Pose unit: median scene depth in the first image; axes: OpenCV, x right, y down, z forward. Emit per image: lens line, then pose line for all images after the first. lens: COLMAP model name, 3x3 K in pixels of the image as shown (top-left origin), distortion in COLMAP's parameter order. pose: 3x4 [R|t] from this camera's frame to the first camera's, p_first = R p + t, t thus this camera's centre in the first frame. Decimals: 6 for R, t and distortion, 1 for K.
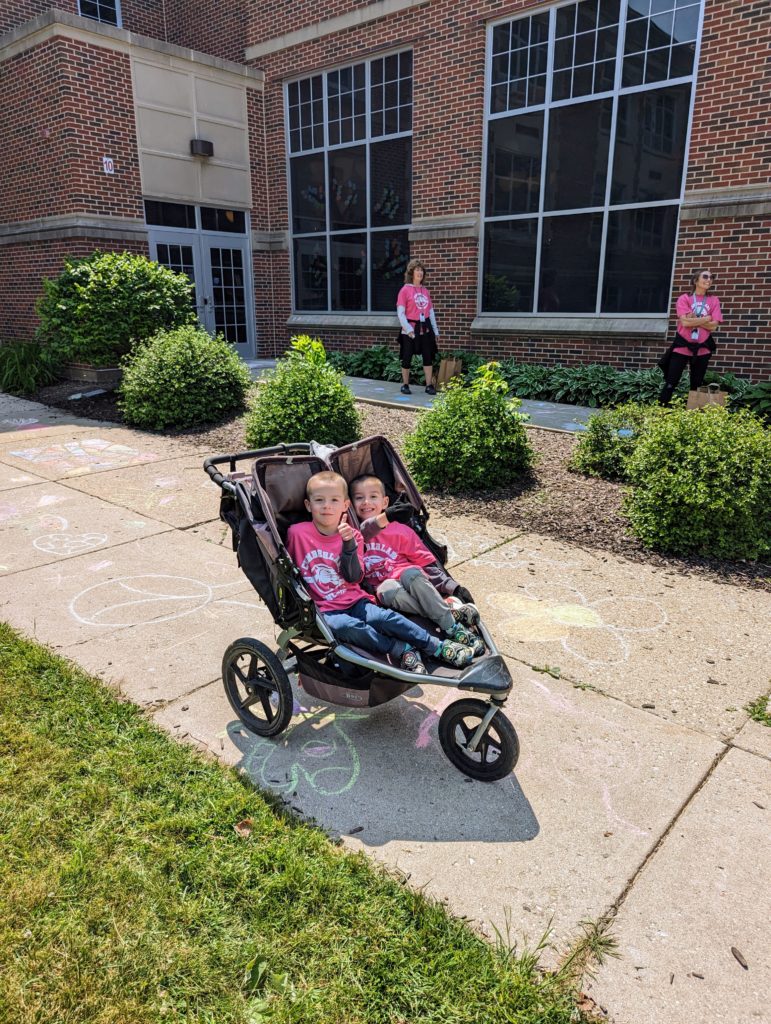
lens RADIAL K [[724.7, 0, 469.0], [0, 724.7, 469.1], [0, 0, 1]] dist [0.045513, -0.029637]
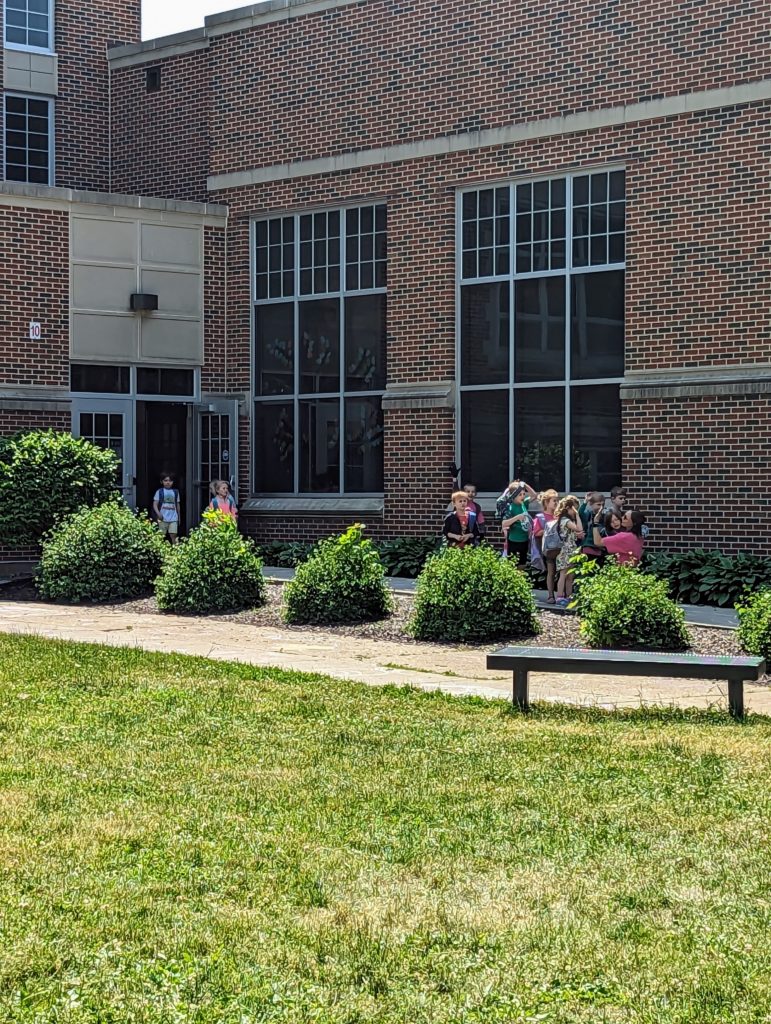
lens RADIAL K [[724.7, 0, 377.2], [0, 724.7, 501.6], [0, 0, 1]] dist [0.045513, -0.029637]
pose [[0.999927, 0.002515, -0.011783, -0.070844], [-0.004747, 0.981092, -0.193484, -0.044586], [0.011073, 0.193526, 0.981033, 0.185783]]
